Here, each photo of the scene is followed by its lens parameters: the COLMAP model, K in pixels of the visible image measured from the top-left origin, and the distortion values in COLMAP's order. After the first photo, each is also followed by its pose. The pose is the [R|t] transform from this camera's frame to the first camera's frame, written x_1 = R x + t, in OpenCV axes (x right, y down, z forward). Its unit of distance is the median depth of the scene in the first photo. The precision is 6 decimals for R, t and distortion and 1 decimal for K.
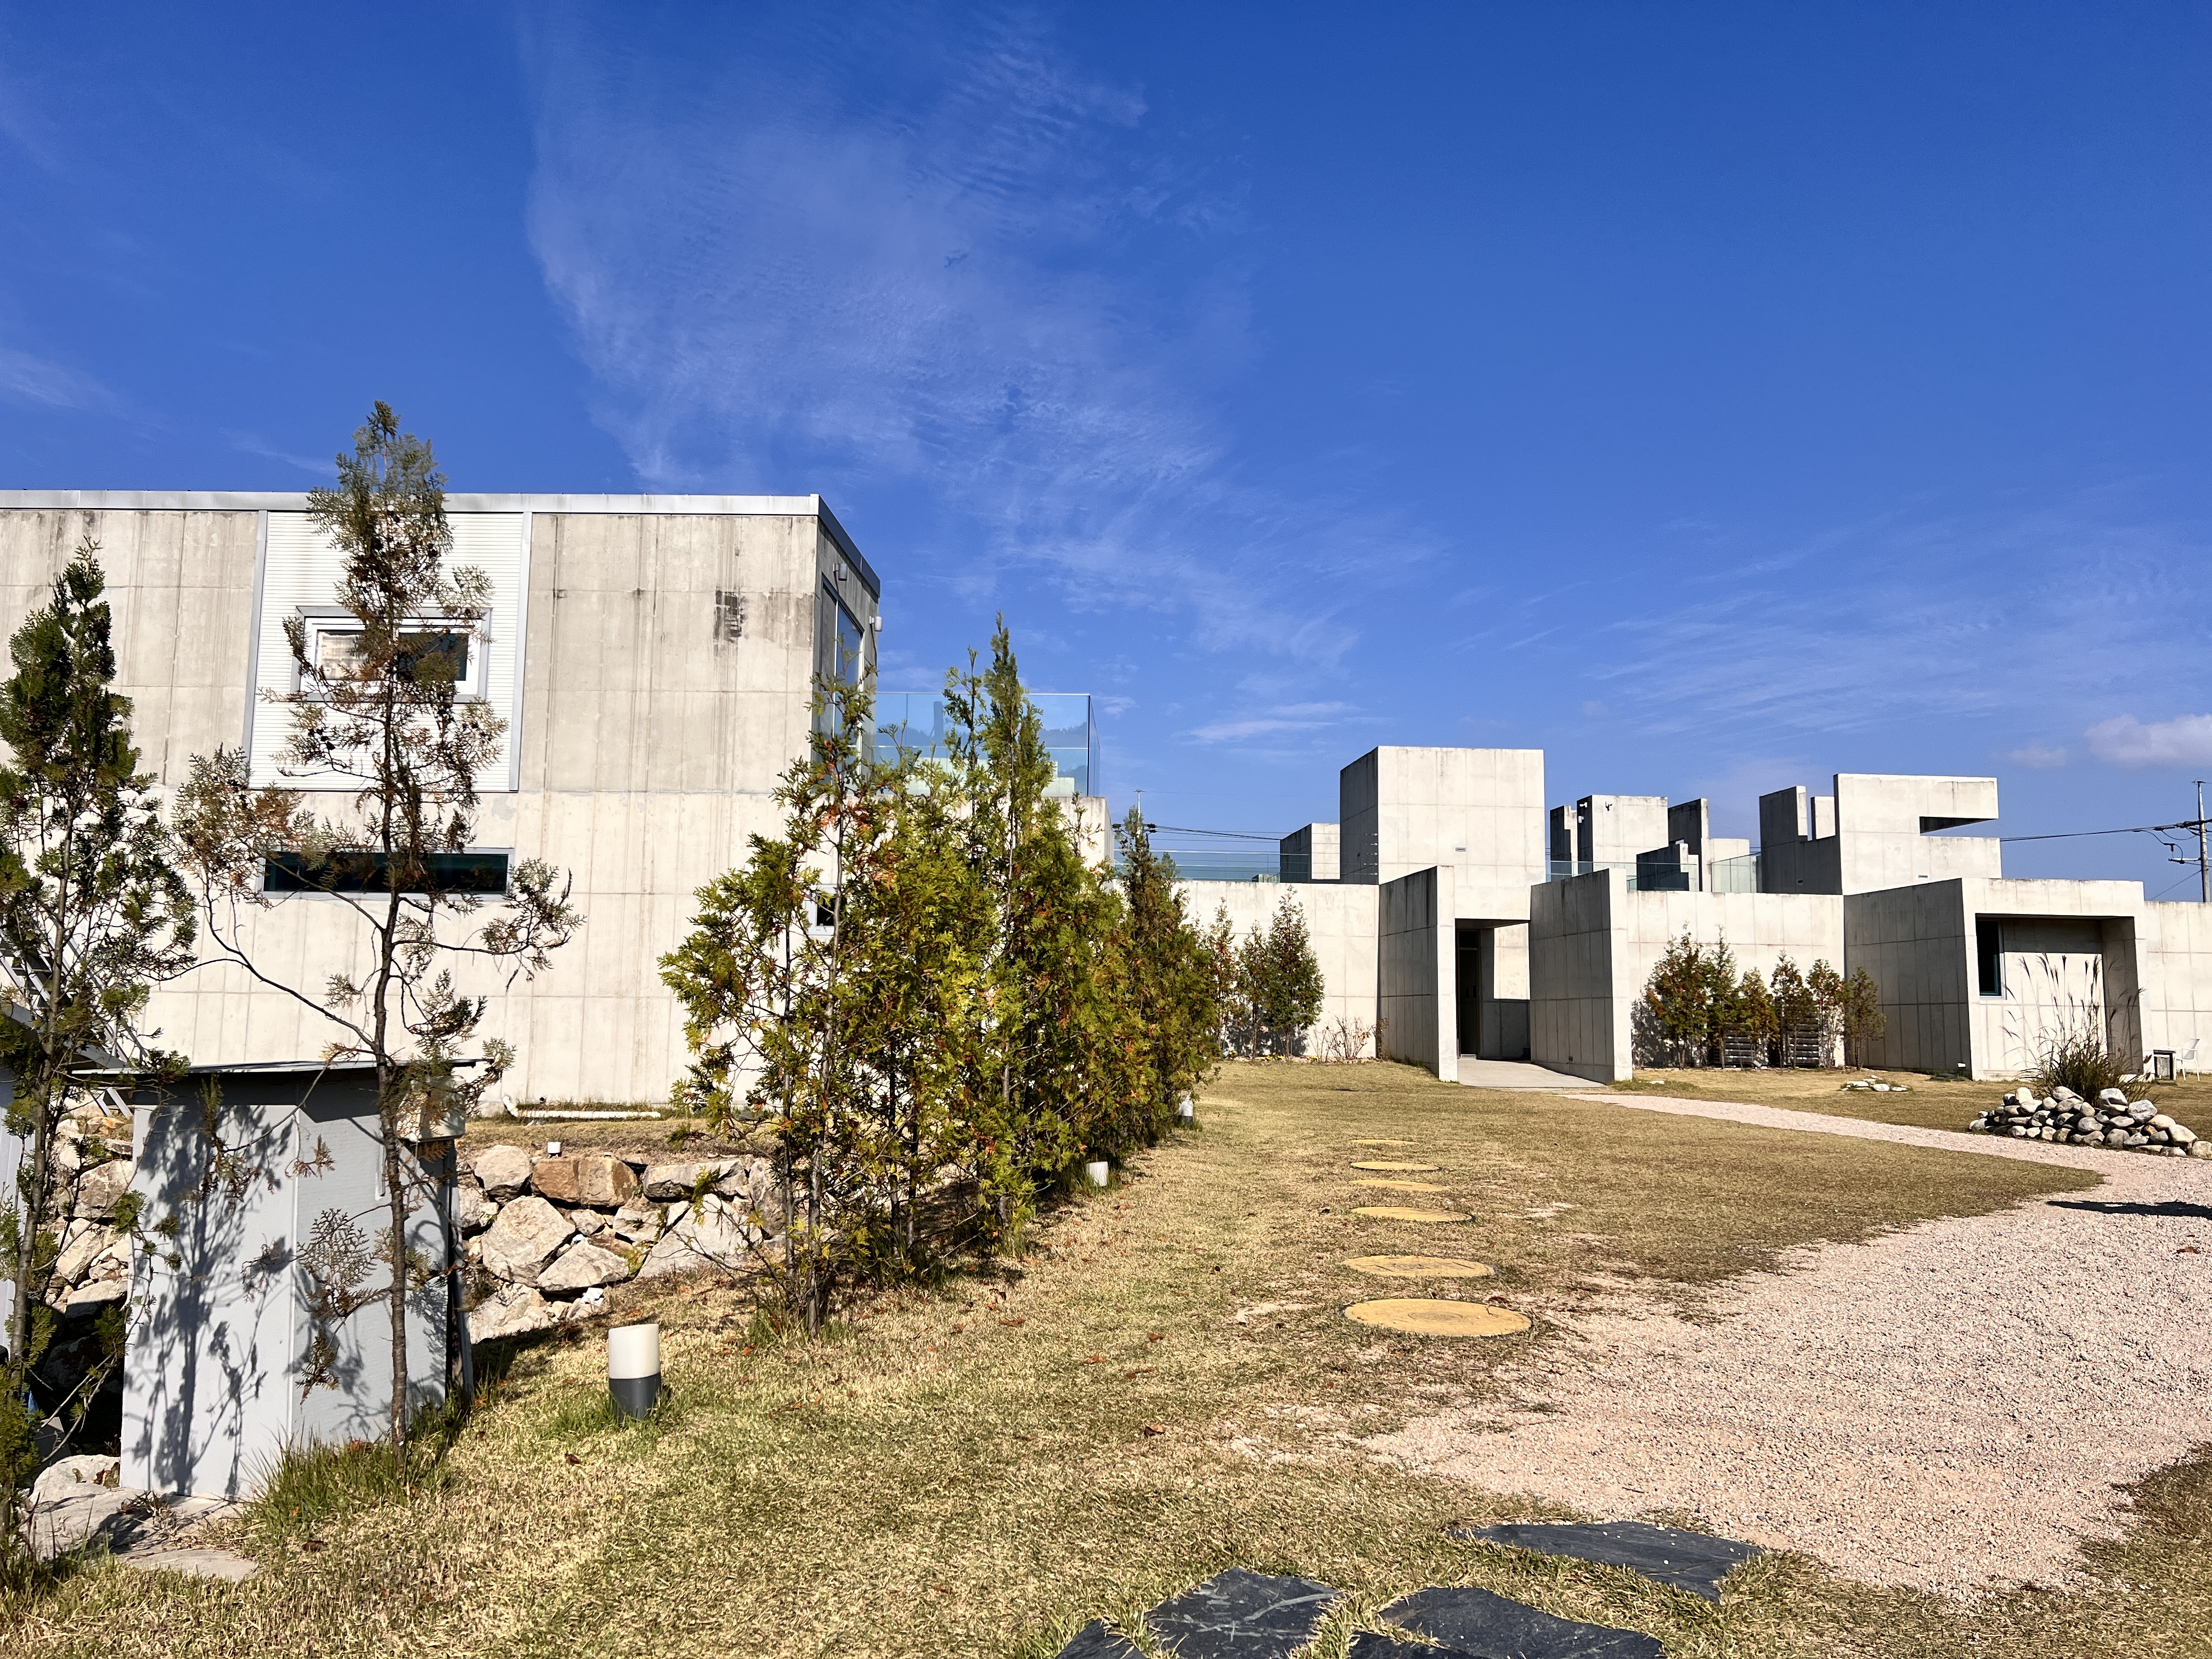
lens RADIAL K [[1665.8, 0, 1095.4], [0, 1665.8, 842.1], [0, 0, 1]] dist [0.018675, 0.001577]
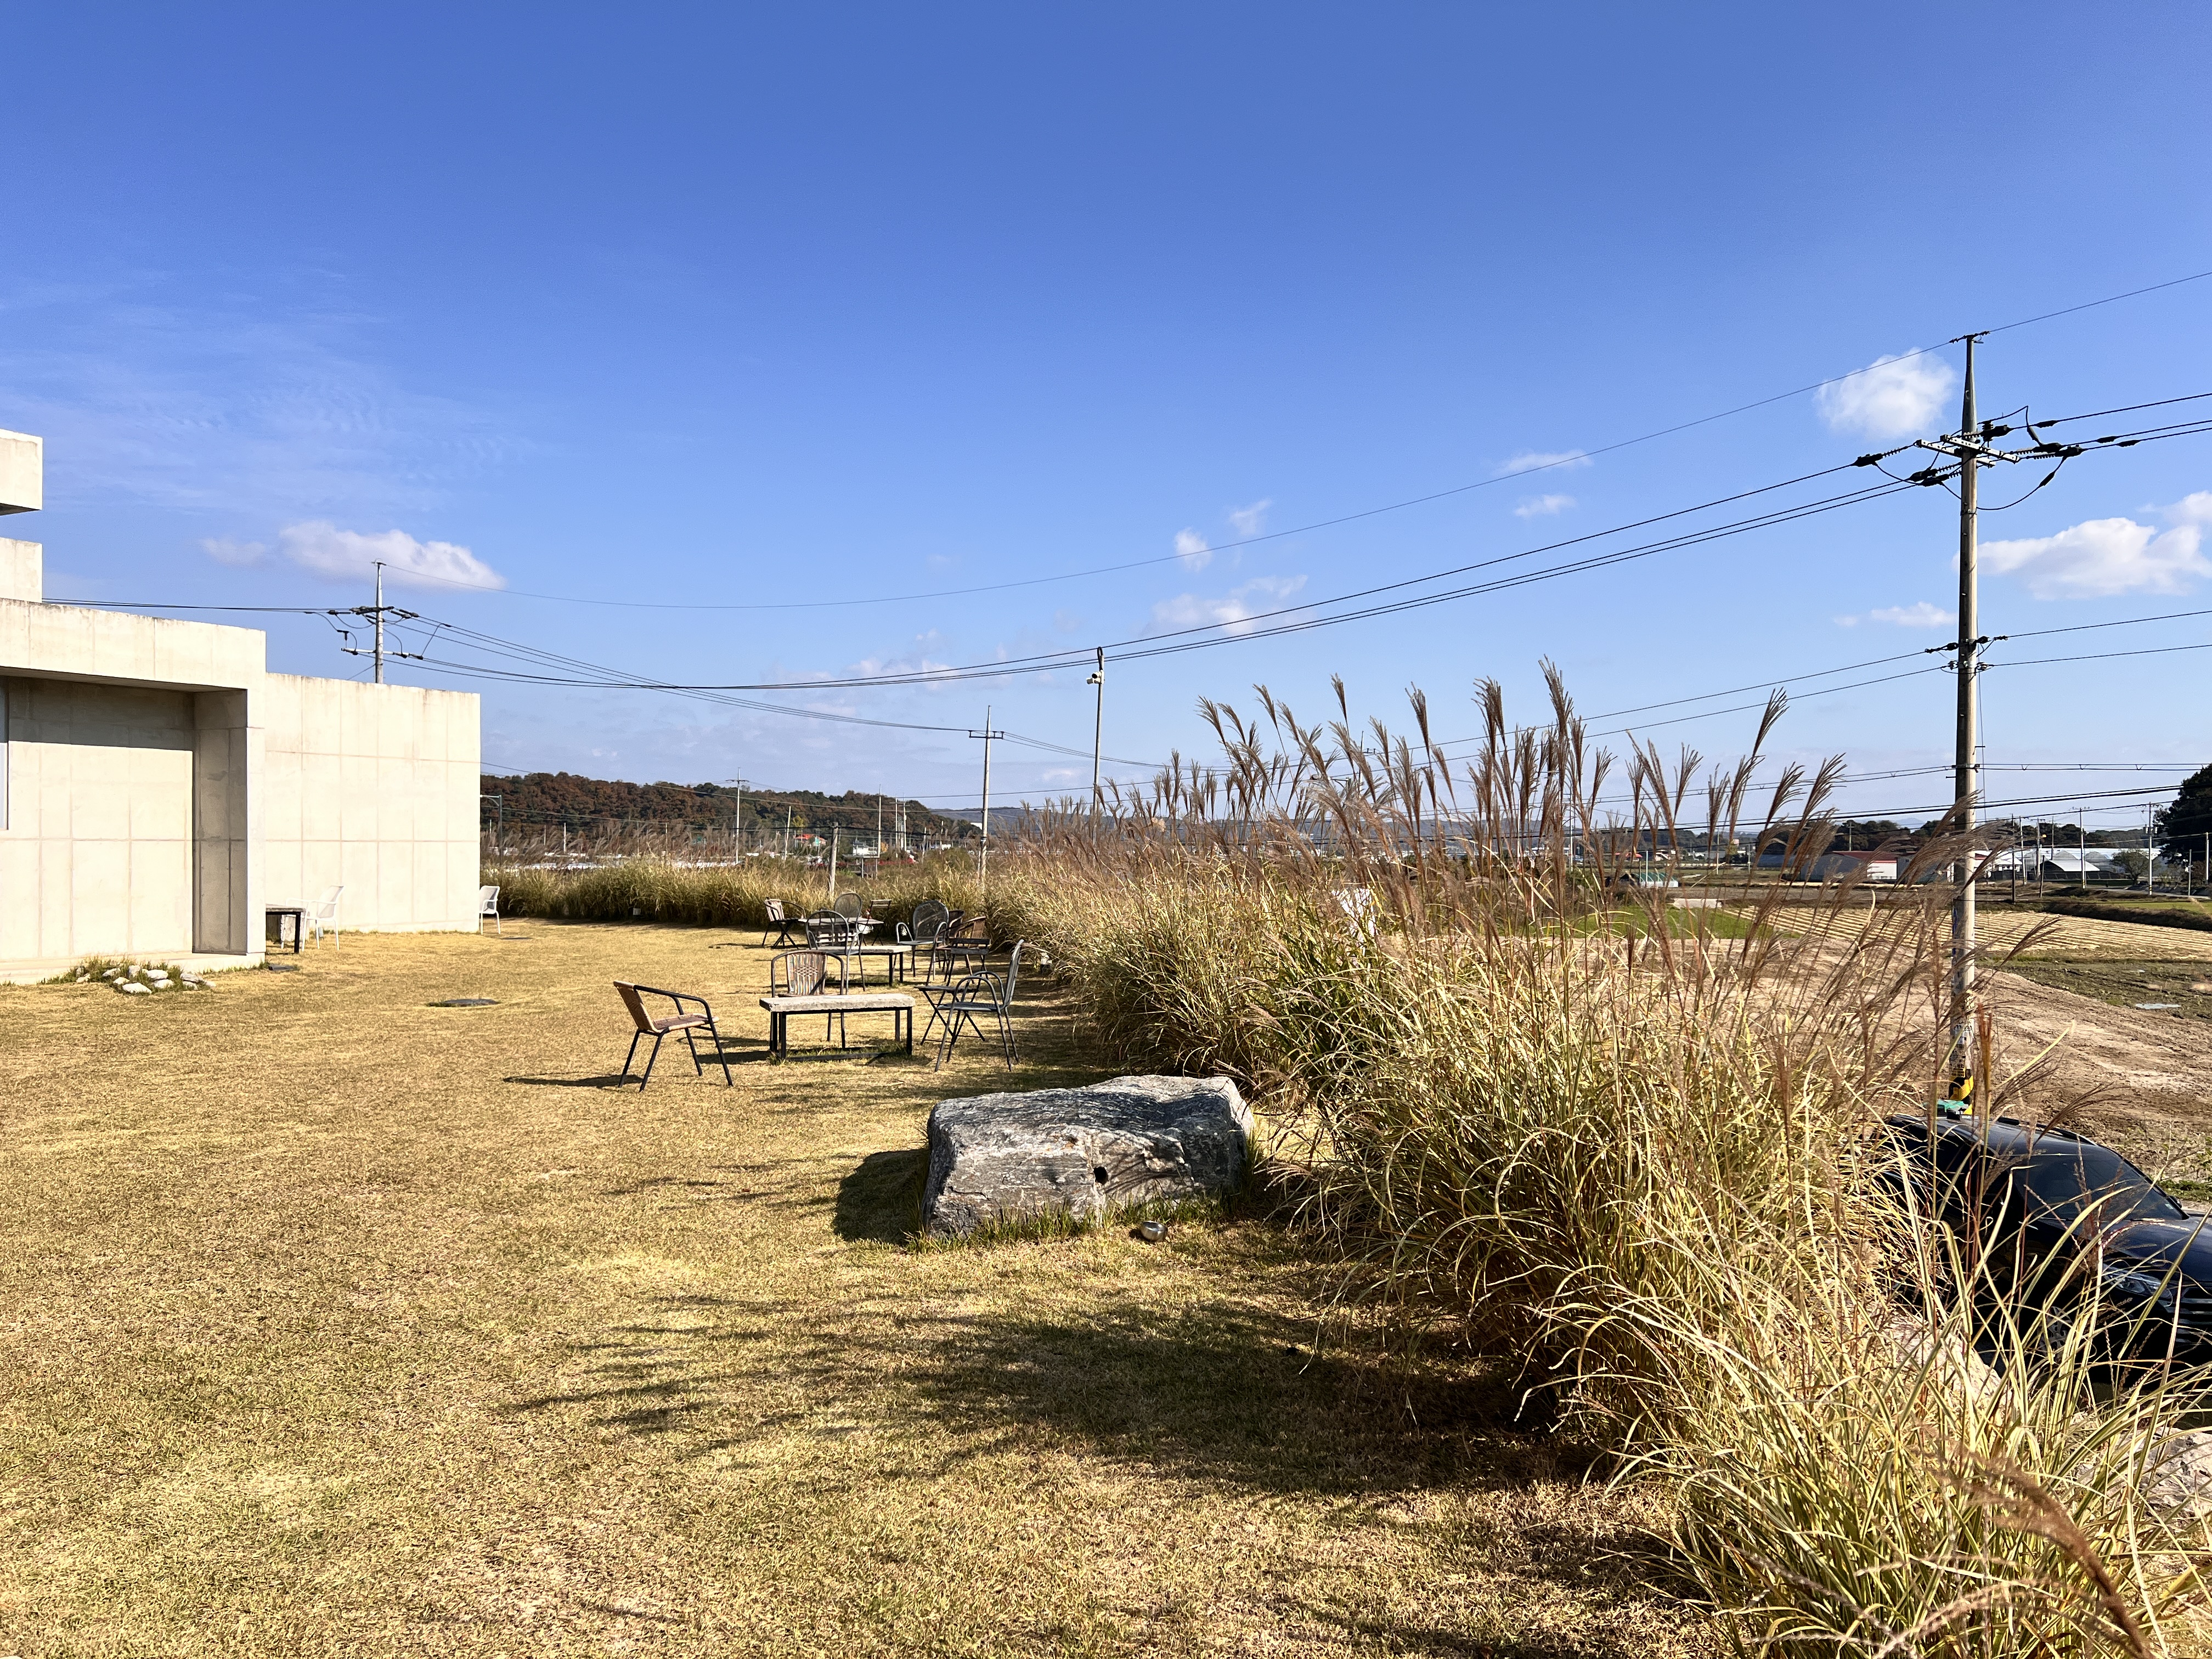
lens RADIAL K [[1665.8, 0, 1095.0], [0, 1665.8, 840.7], [0, 0, 1]] dist [0.018675, 0.001577]
pose [[0.551132, 0.009502, 0.834364, 0.126196], [-0.105556, 0.992696, 0.058419, 0.012845], [-0.827715, -0.120268, 0.548109, 0.183638]]
